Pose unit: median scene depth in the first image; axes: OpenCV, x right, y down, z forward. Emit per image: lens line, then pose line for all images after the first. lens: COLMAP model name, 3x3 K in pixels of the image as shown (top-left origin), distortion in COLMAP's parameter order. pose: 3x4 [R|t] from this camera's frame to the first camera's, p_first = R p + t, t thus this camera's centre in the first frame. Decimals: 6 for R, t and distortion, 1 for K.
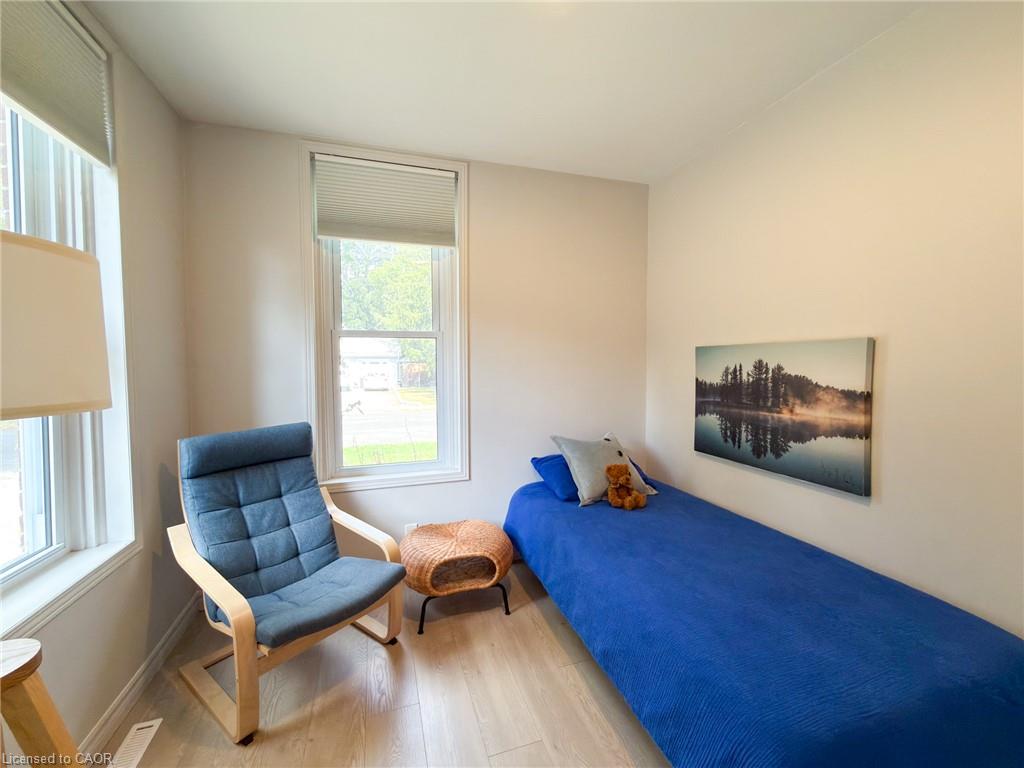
lens RADIAL K [[423.0, 0, 512.3], [0, 423.0, 382.9], [0, 0, 1]] dist [0.001110, 0.000284]
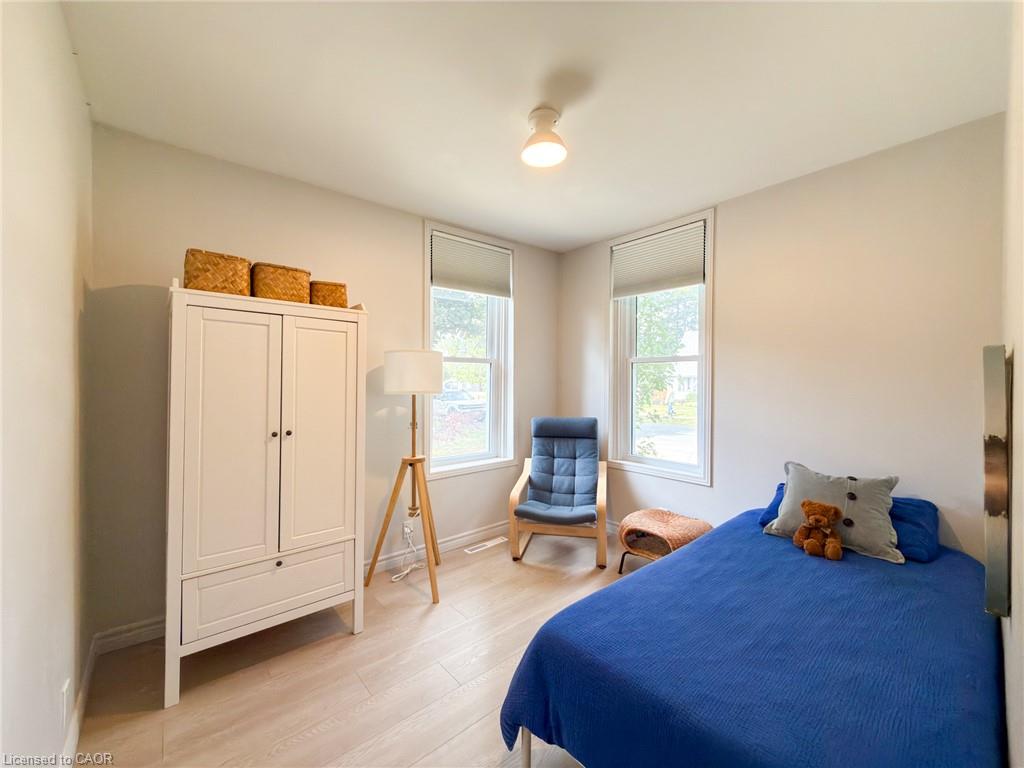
lens RADIAL K [[409.6, 0, 512.0], [0, 409.6, 384.0], [0, 0, 1]] dist [0.000869, 0.000120]
pose [[0.384632, 0.015536, -0.922939, 0.874758], [-0.051594, 0.998657, -0.004691, -0.012002], [0.921627, 0.049423, 0.384917, 0.111917]]
